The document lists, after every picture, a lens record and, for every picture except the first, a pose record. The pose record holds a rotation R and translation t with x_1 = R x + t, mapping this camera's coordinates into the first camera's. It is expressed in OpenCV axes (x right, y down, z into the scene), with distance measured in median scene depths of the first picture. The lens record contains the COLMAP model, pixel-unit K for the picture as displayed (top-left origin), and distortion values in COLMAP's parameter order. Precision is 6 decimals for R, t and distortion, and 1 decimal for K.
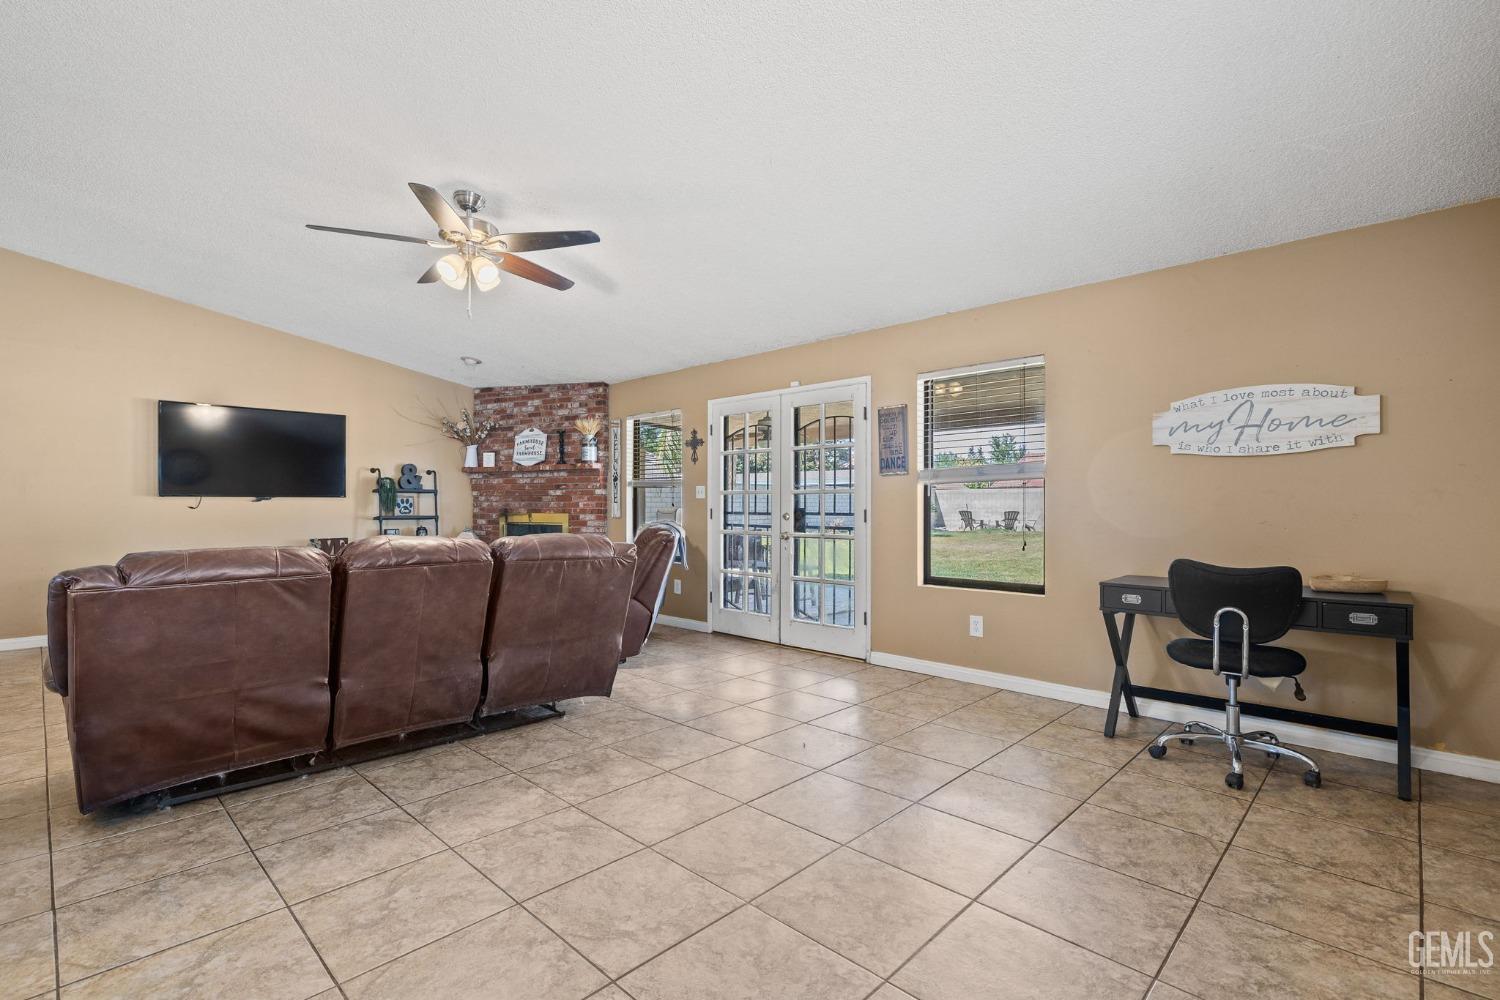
lens RADIAL K [[690.7, 0, 744.9], [0, 690.7, 502.1], [0, 0, 1]] dist [-0.002368, 0.000448]
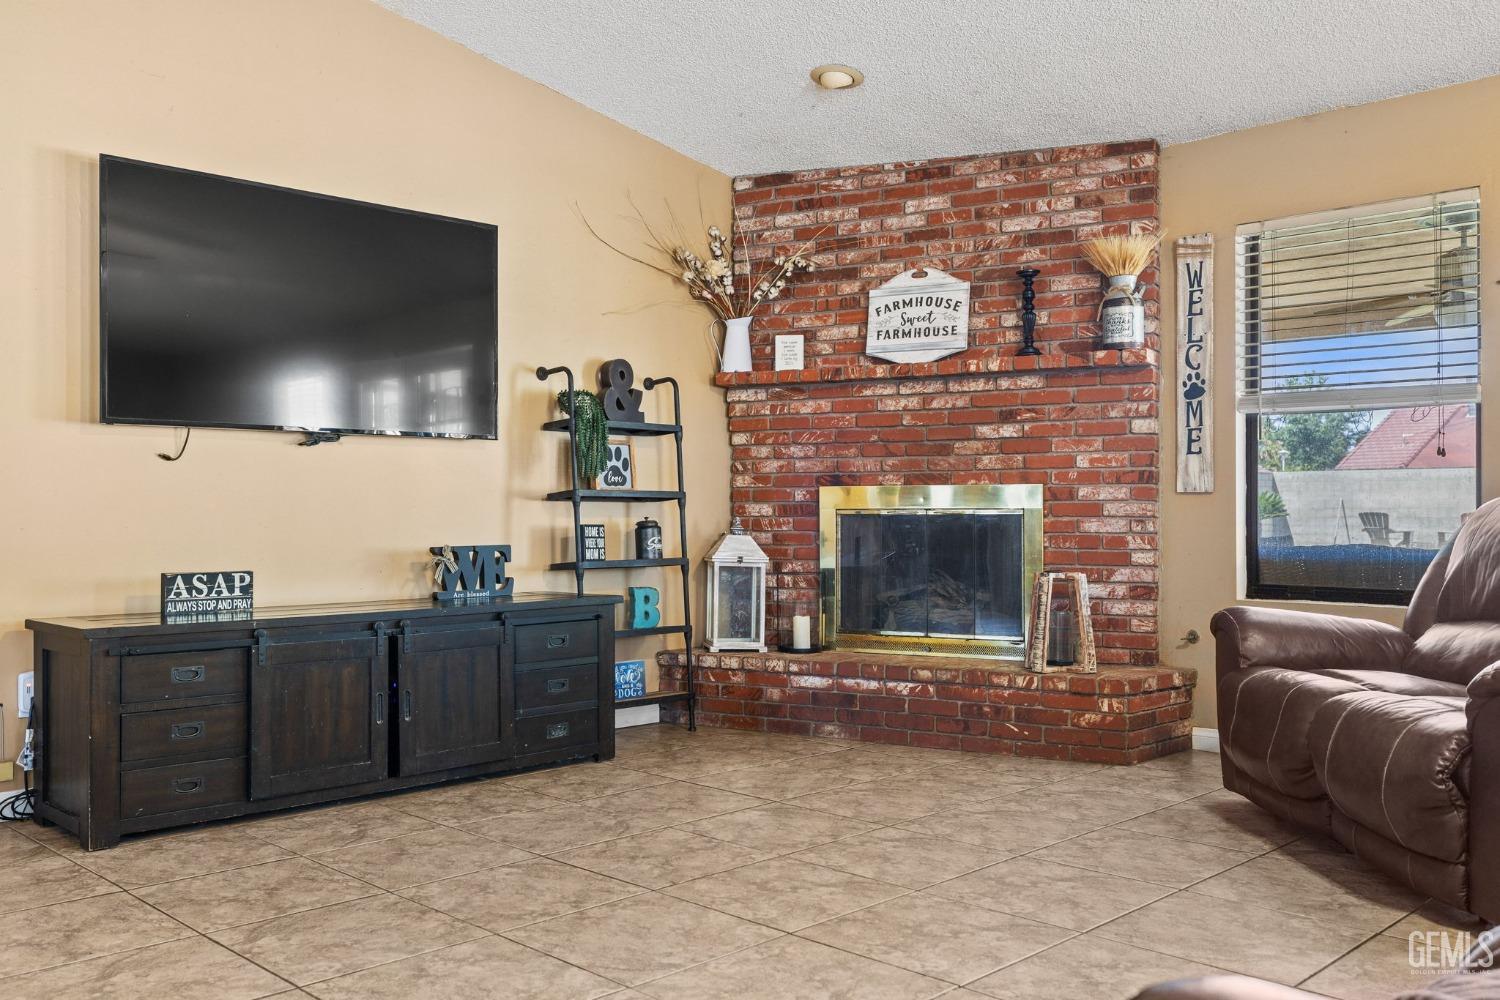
lens RADIAL K [[1304.0, 0, 745.0], [0, 1304.0, 502.8], [0, 0, 1]] dist [0.003486, 0.001115]
pose [[0.999887, -0.000910, -0.014994, -0.418488], [0.000873, 0.999997, -0.002432, 0.029060], [0.014996, 0.002418, 0.999885, 0.271414]]
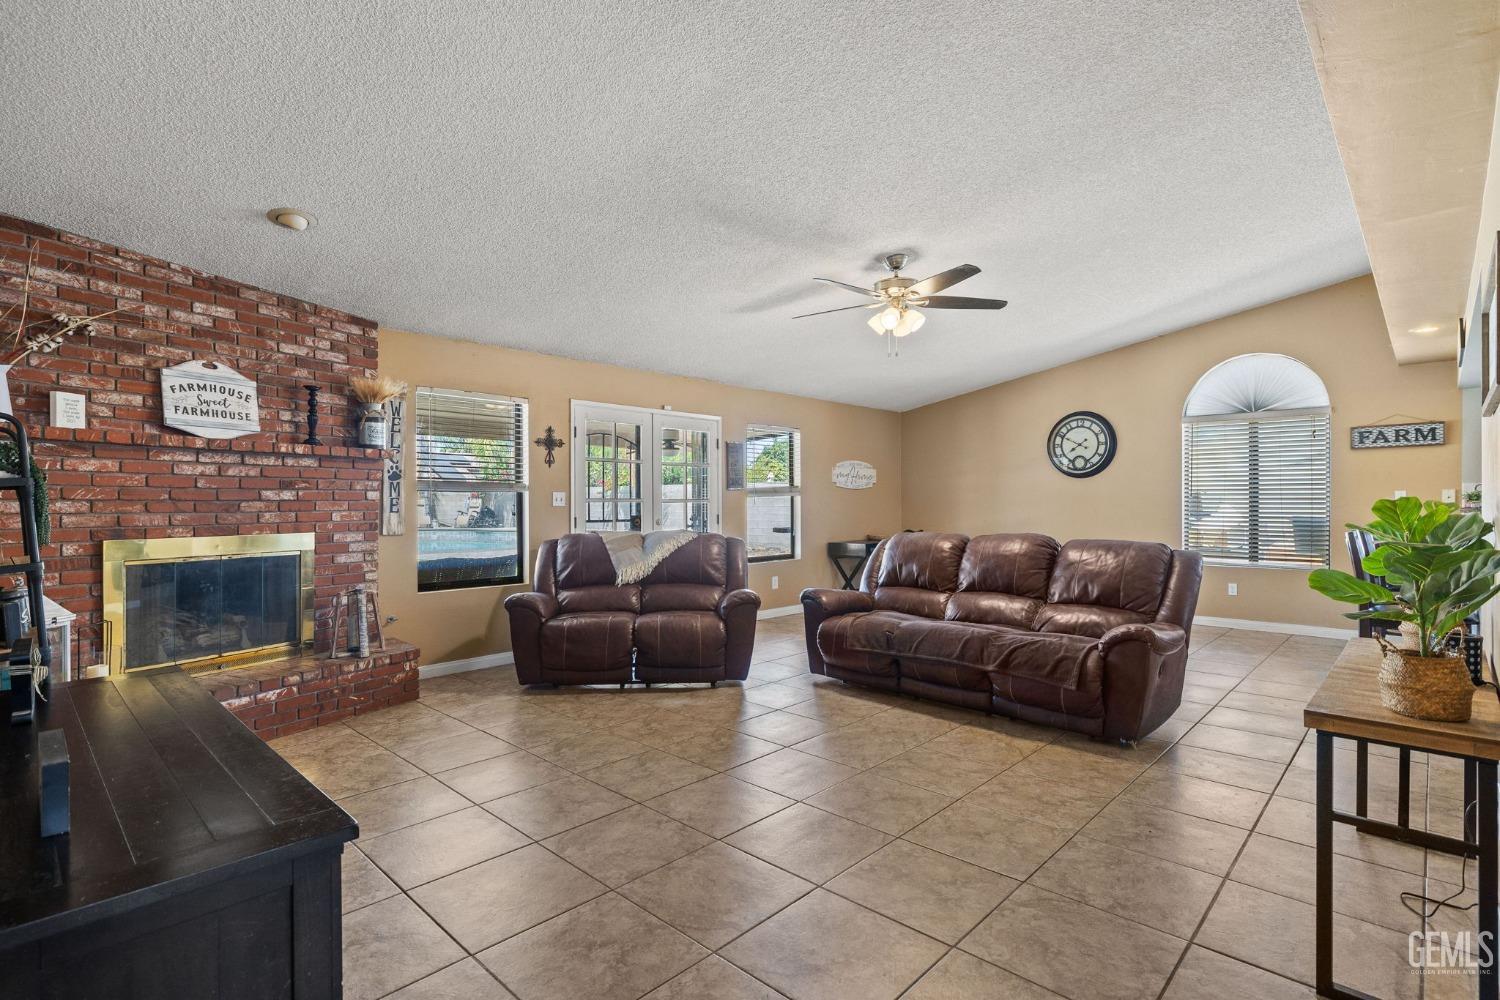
lens RADIAL K [[721.8, 0, 745.6], [0, 721.8, 502.8], [0, 0, 1]] dist [-0.001577, 0.000938]
pose [[-0.006389, 0.000473, 0.999979, -0.862807], [-0.000511, 1.000000, -0.000476, -0.008118], [-0.999979, -0.000514, -0.006389, 0.660550]]
